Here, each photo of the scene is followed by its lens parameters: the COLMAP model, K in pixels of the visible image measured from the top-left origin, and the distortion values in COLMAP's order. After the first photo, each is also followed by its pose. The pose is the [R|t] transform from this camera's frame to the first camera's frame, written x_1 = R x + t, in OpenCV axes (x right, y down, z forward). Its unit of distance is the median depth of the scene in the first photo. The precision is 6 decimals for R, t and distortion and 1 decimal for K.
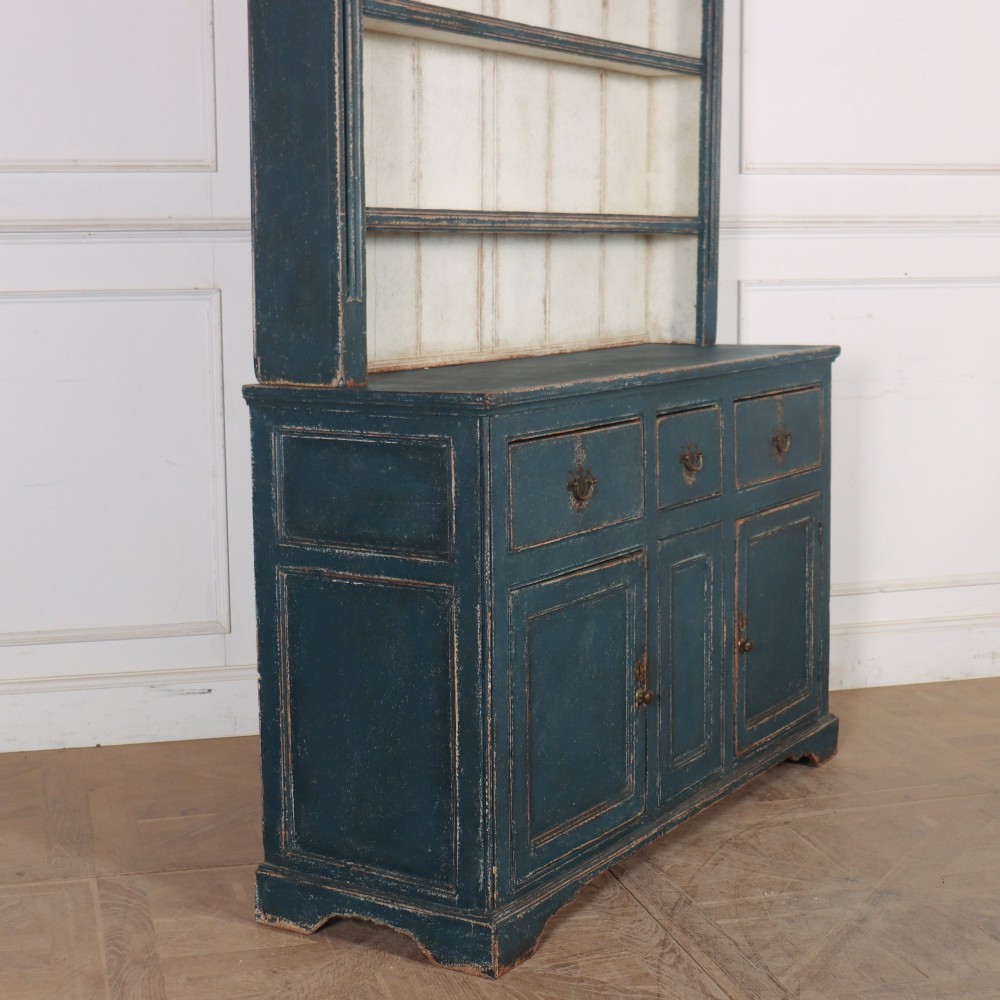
lens RADIAL K [[1763.8, 0, 500.7], [0, 1763.8, 556.1], [0, 0, 1]] dist [-0.047096, -0.085993]
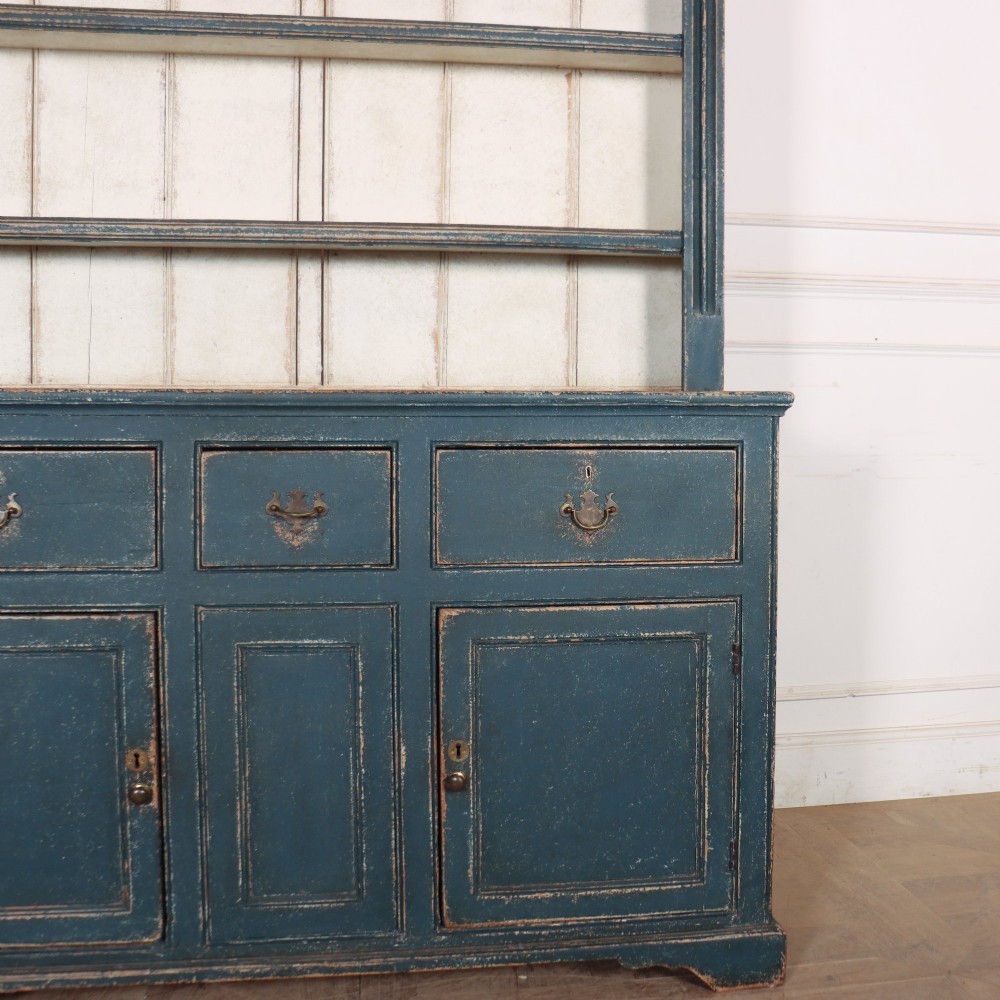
lens RADIAL K [[1312.4, 0, 616.8], [0, 1312.4, 499.2], [0, 0, 1]] dist [-0.185686, 0.171621]
pose [[0.677806, 0.056228, -0.733087, 0.601589], [-0.136855, 0.989295, -0.050656, -0.049703], [0.722391, 0.134662, 0.678245, 0.699573]]
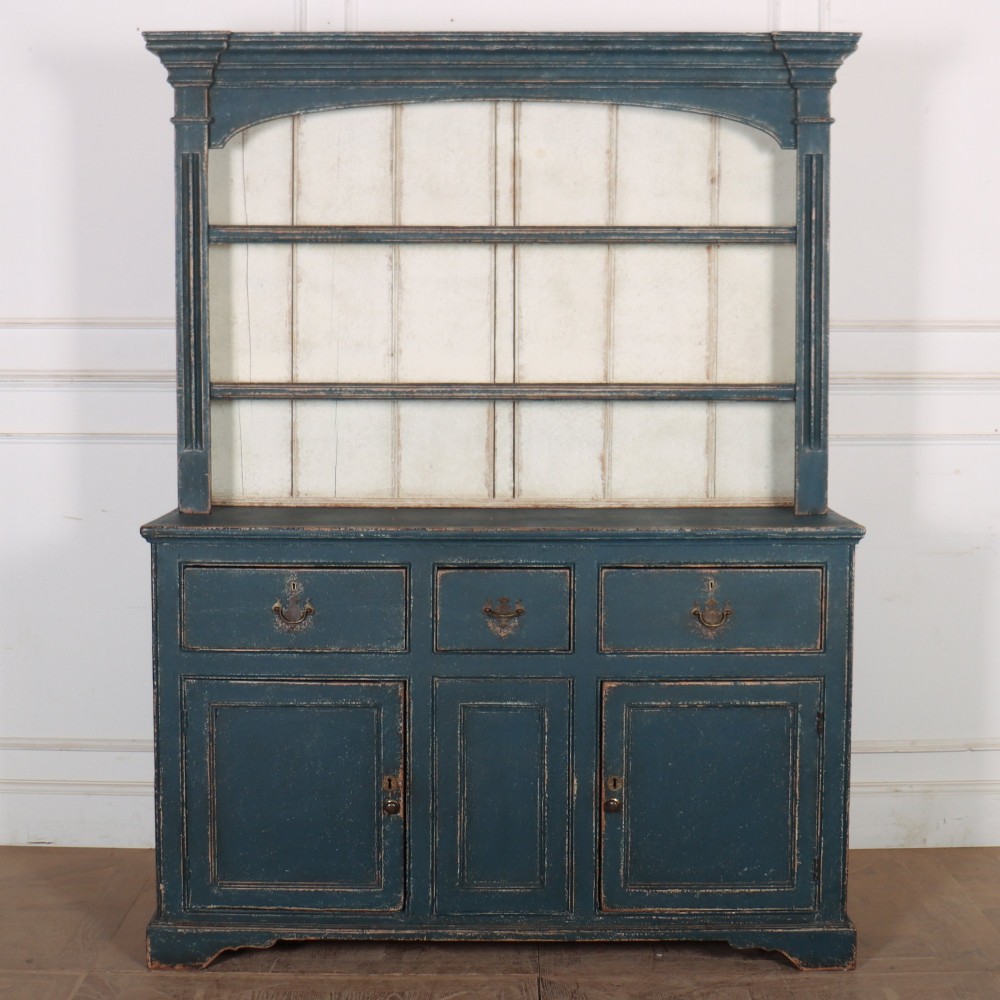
lens RADIAL K [[1902.2, 0, 513.7], [0, 1902.2, 498.5], [0, 0, 1]] dist [-0.171566, 0.173603]
pose [[0.530202, 0.087972, -0.843295, 1.071513], [-0.151087, 0.988487, 0.008125, -0.132175], [0.834301, 0.123103, 0.537390, 0.355505]]
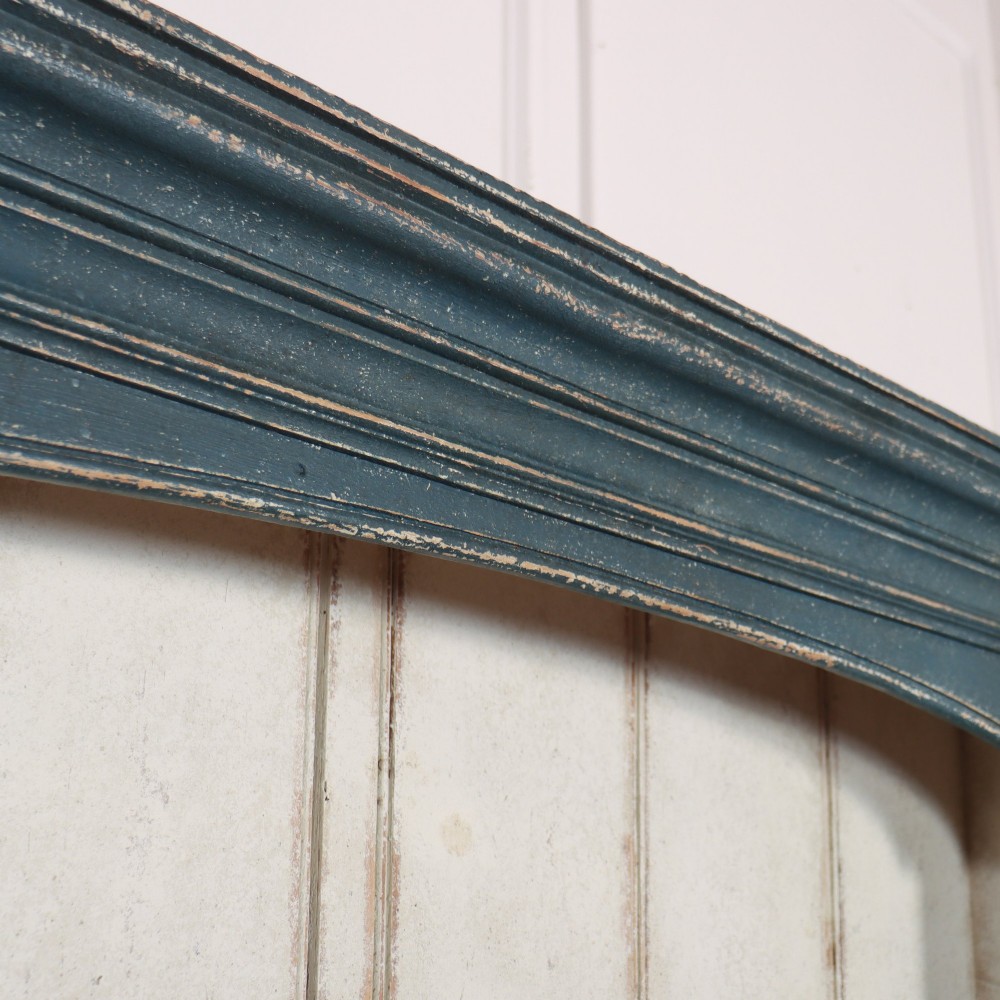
lens RADIAL K [[1754.9, 0, 500.8], [0, 1754.9, 425.8], [0, 0, 1]] dist [-0.099428, 0.073285]
pose [[0.988650, -0.036365, -0.145770, 0.055736], [-0.035705, 0.885594, -0.463086, -0.280081], [0.145933, 0.463034, 0.874244, 0.744974]]
